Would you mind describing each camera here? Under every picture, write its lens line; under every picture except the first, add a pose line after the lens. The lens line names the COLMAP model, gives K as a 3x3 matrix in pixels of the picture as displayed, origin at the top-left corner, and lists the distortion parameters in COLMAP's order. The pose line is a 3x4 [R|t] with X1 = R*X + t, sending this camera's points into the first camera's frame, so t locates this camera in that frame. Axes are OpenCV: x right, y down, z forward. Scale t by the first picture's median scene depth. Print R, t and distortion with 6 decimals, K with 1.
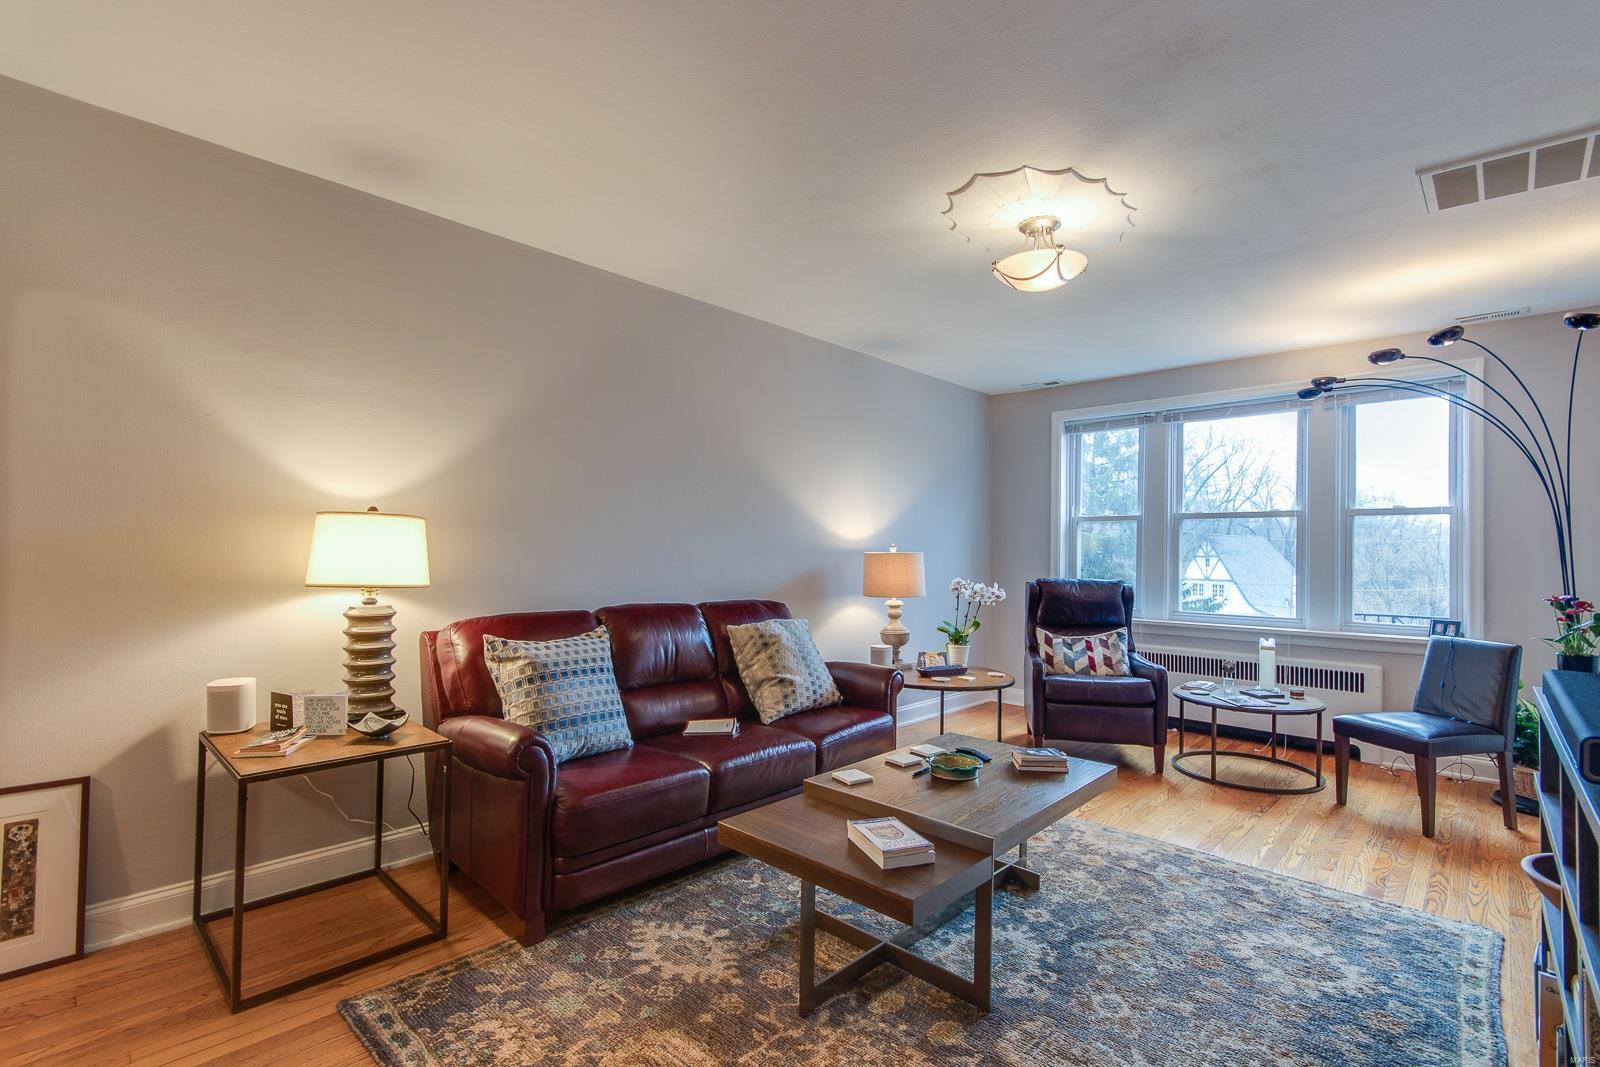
lens RADIAL K [[736.4, 0, 794.1], [0, 736.4, 541.0], [0, 0, 1]] dist [0.004193, 0.000358]
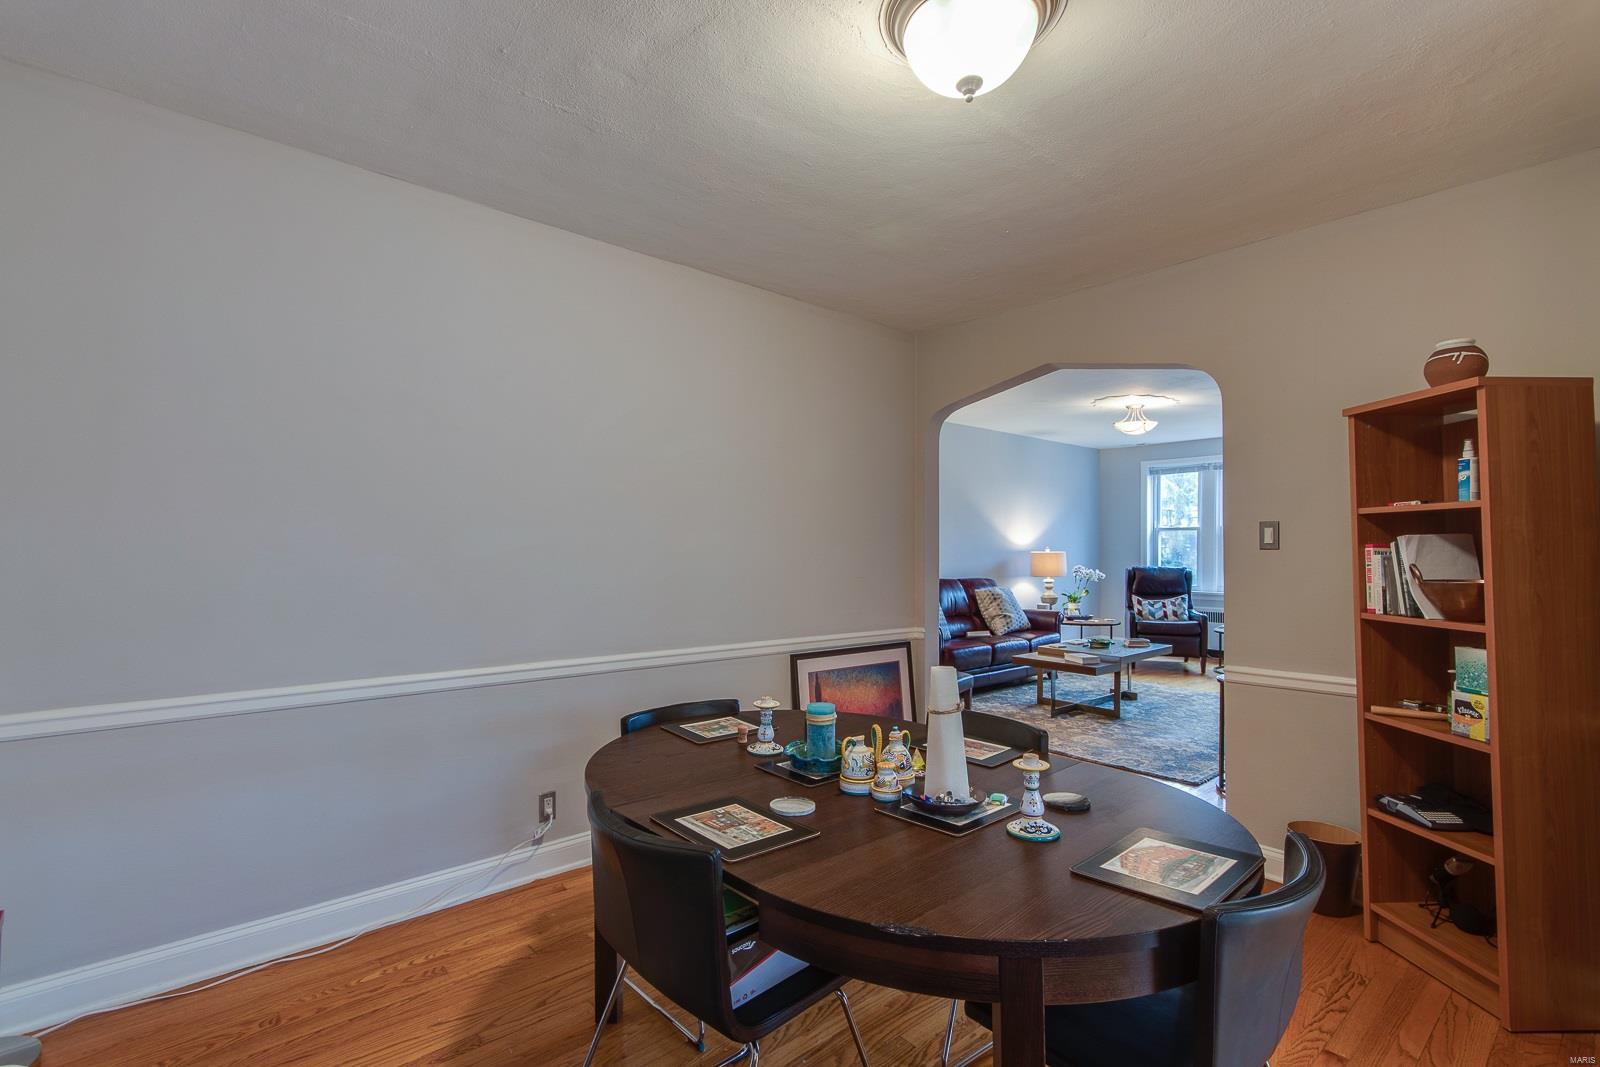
lens RADIAL K [[736.4, 0, 797.8], [0, 736.4, 546.4], [0, 0, 1]] dist [0.004193, 0.000358]
pose [[0.995339, -0.006977, -0.096189, -0.304974], [0.008428, 0.999857, 0.014688, -0.029660], [0.096073, -0.015430, 0.995255, -0.849509]]
